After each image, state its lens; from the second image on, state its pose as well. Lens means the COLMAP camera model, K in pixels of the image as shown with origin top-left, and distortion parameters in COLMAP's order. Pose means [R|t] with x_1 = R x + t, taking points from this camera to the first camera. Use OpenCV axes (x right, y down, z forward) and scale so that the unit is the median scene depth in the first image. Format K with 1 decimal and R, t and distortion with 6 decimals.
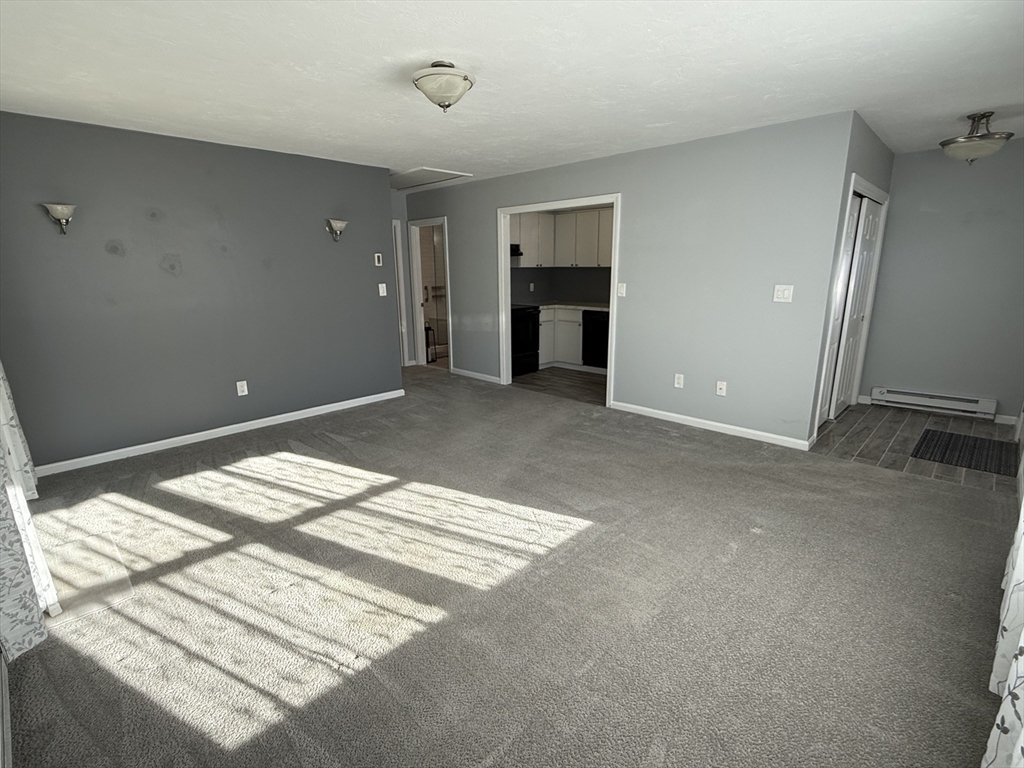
lens RADIAL K [[492.0, 0, 520.7], [0, 492.0, 379.2], [0, 0, 1]] dist [0.003841, -0.000299]
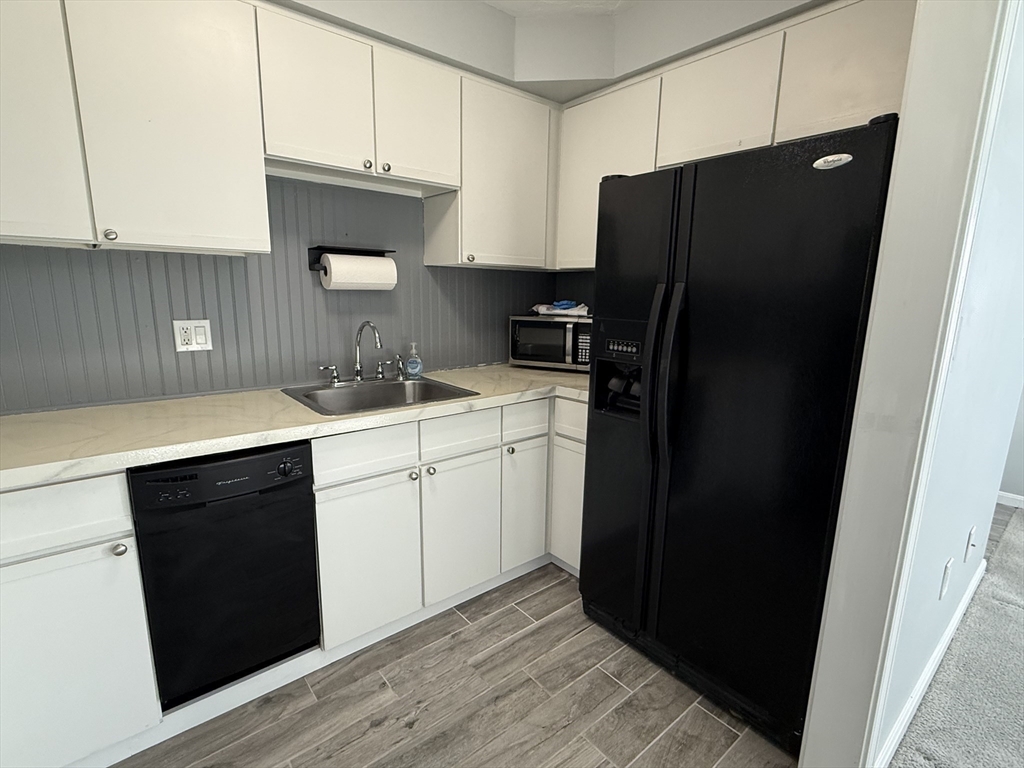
lens RADIAL K [[492.0, 0, 494.7], [0, 492.0, 379.3], [0, 0, 1]] dist [0.003841, -0.000299]
pose [[0.140894, -0.165513, 0.976091, -0.058553], [0.204746, 0.969483, 0.134838, -0.335673], [-0.968622, 0.180853, 0.170482, 1.637947]]
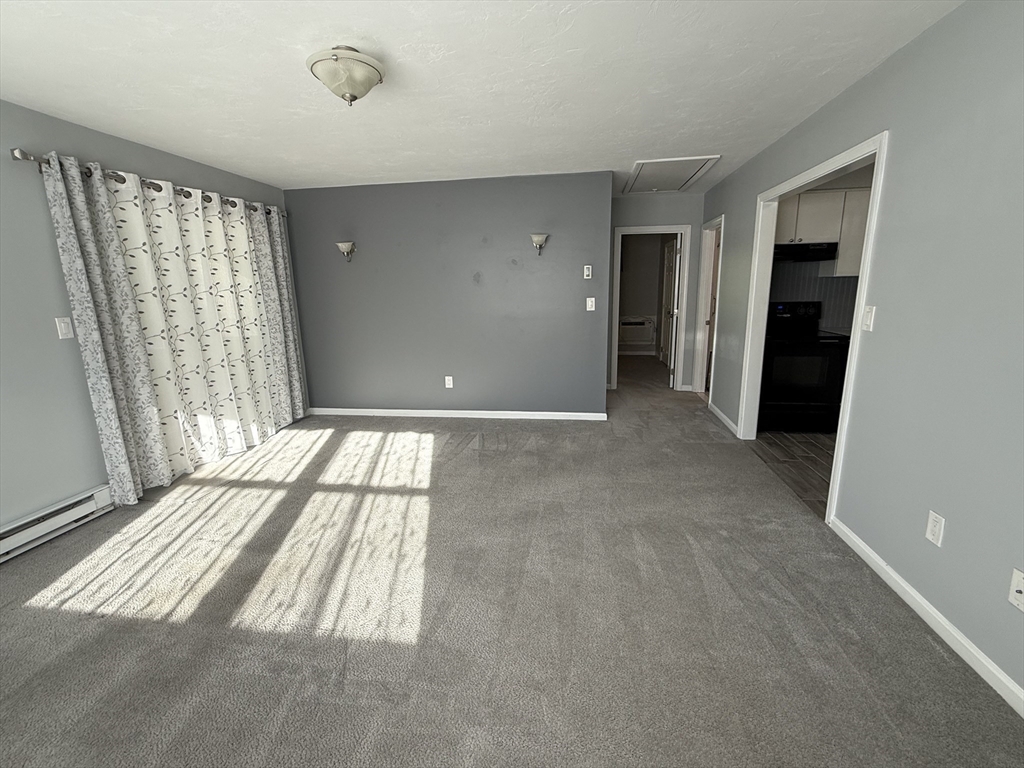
lens RADIAL K [[453.3, 0, 505.2], [0, 453.3, 383.5], [0, 0, 1]] dist [0.006625, -0.001921]
pose [[0.560430, 0.177778, -0.808896, 0.552509], [-0.175517, 0.980000, 0.093780, -0.126141], [0.809390, 0.089418, 0.580425, 0.568586]]
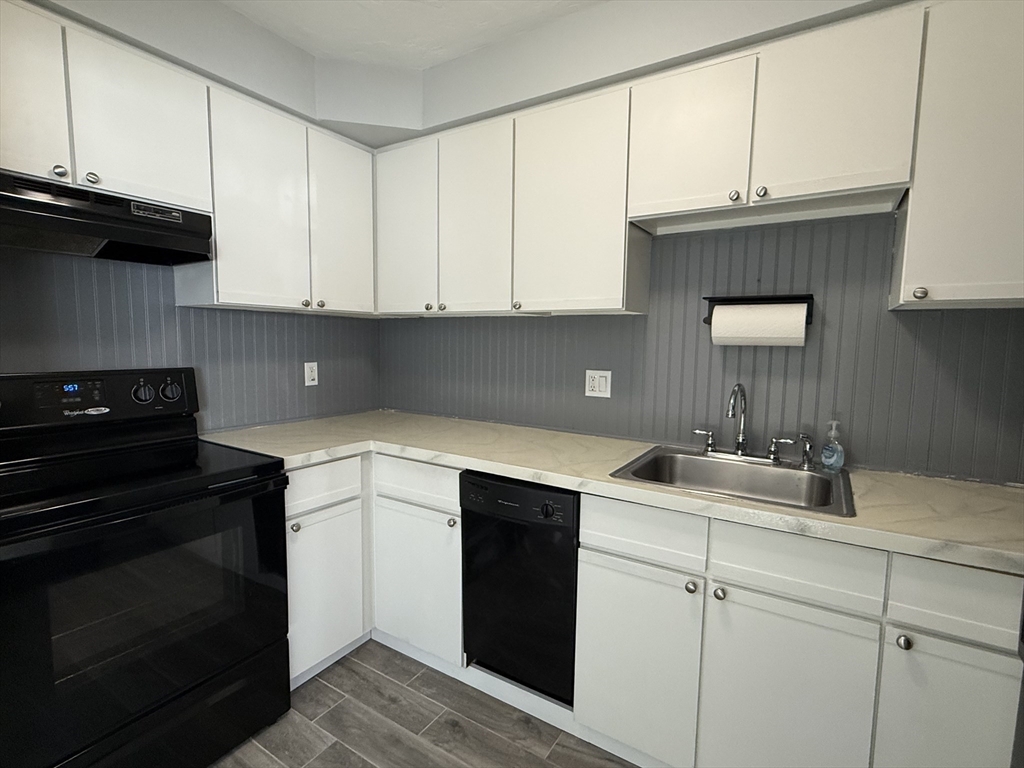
lens RADIAL K [[492.0, 0, 515.1], [0, 492.0, 380.5], [0, 0, 1]] dist [0.003841, -0.000299]
pose [[0.980837, 0.004207, 0.194783, 0.203136], [0.023125, 0.990185, -0.137833, -0.296640], [-0.193451, 0.139696, 0.971114, 1.449846]]
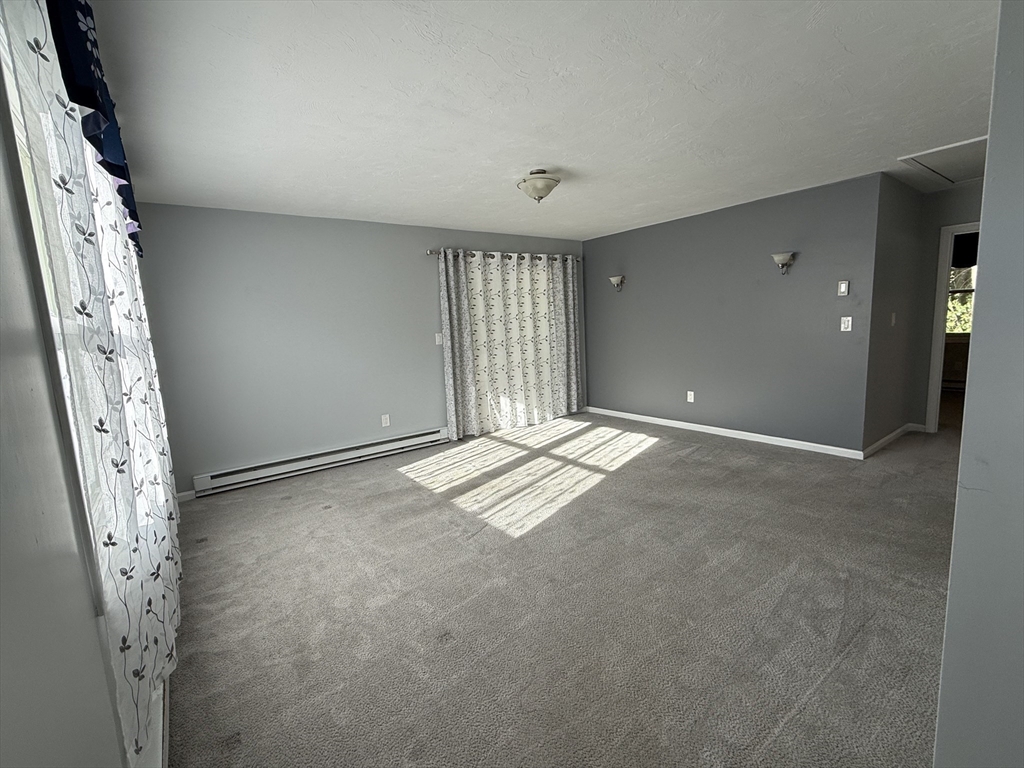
lens RADIAL K [[453.3, 0, 516.4], [0, 453.3, 384.7], [0, 0, 1]] dist [0.006625, -0.001921]
pose [[-0.171487, 0.161957, -0.971783, 0.886734], [-0.174622, 0.965780, 0.191772, -0.195832], [0.969587, 0.202581, -0.137338, 0.877614]]
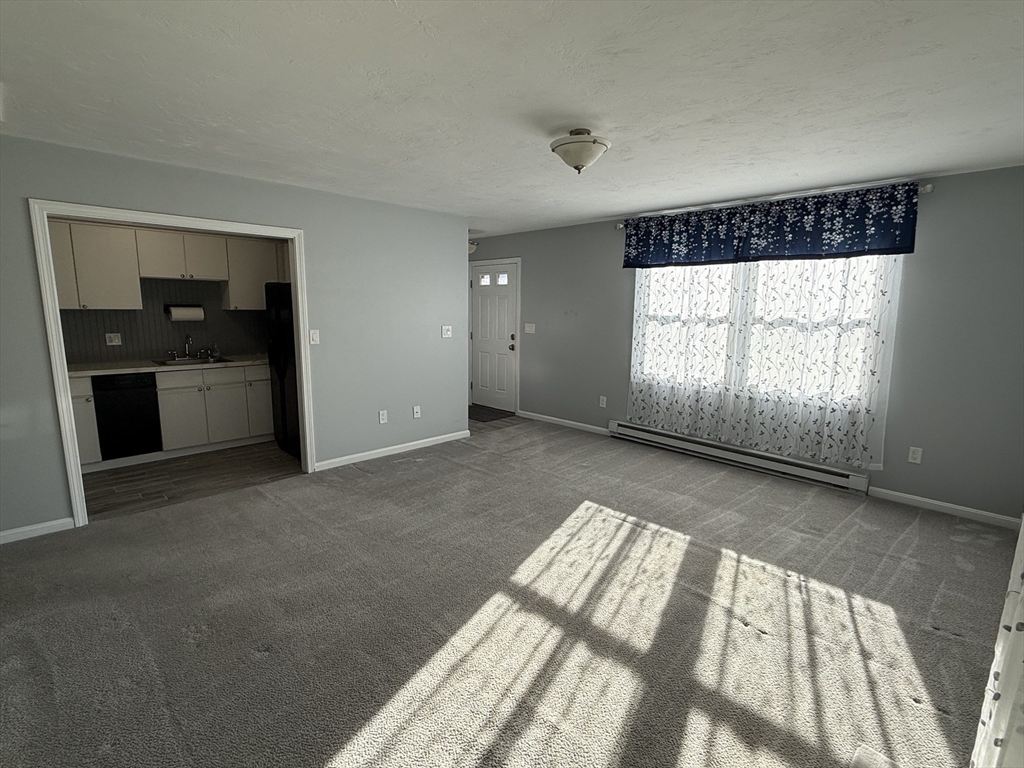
lens RADIAL K [[492.0, 0, 497.4], [0, 492.0, 378.0], [0, 0, 1]] dist [0.003841, -0.000299]
pose [[0.041282, -0.133302, 0.990215, -0.951918], [0.211640, 0.969738, 0.121722, -0.206899], [-0.976475, 0.204545, 0.068244, 0.882882]]
